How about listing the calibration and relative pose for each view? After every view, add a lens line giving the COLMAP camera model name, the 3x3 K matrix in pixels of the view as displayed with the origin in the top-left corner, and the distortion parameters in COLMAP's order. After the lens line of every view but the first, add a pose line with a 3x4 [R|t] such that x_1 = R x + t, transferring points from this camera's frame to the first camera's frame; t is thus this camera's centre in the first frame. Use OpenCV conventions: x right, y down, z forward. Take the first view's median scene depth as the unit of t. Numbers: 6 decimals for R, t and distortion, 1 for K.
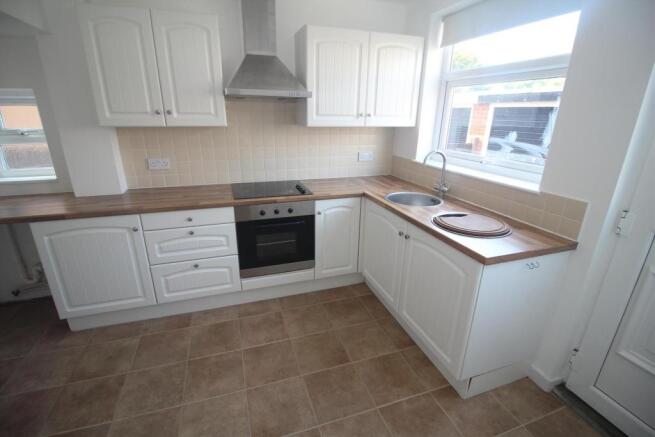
lens RADIAL K [[306.5, 0, 327.5], [0, 306.5, 218.5], [0, 0, 1]] dist [-0.002677, -0.000479]
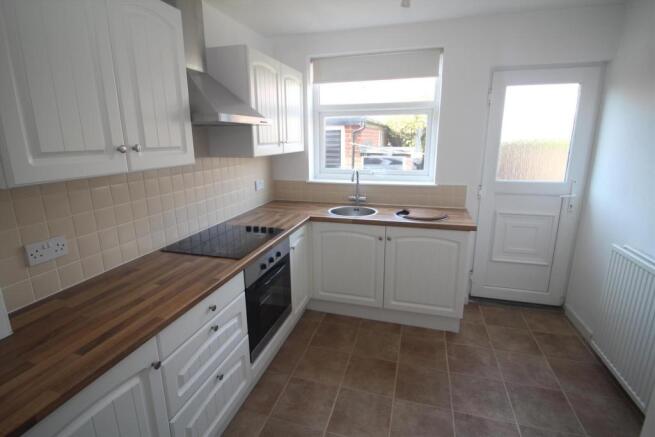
lens RADIAL K [[325.6, 0, 328.5], [0, 325.6, 212.0], [0, 0, 1]] dist [0.001267, -0.000092]
pose [[0.569245, -0.203695, 0.796536, -0.761568], [0.283301, 0.958087, 0.042546, -0.140629], [-0.771817, 0.201440, 0.603093, 0.335574]]
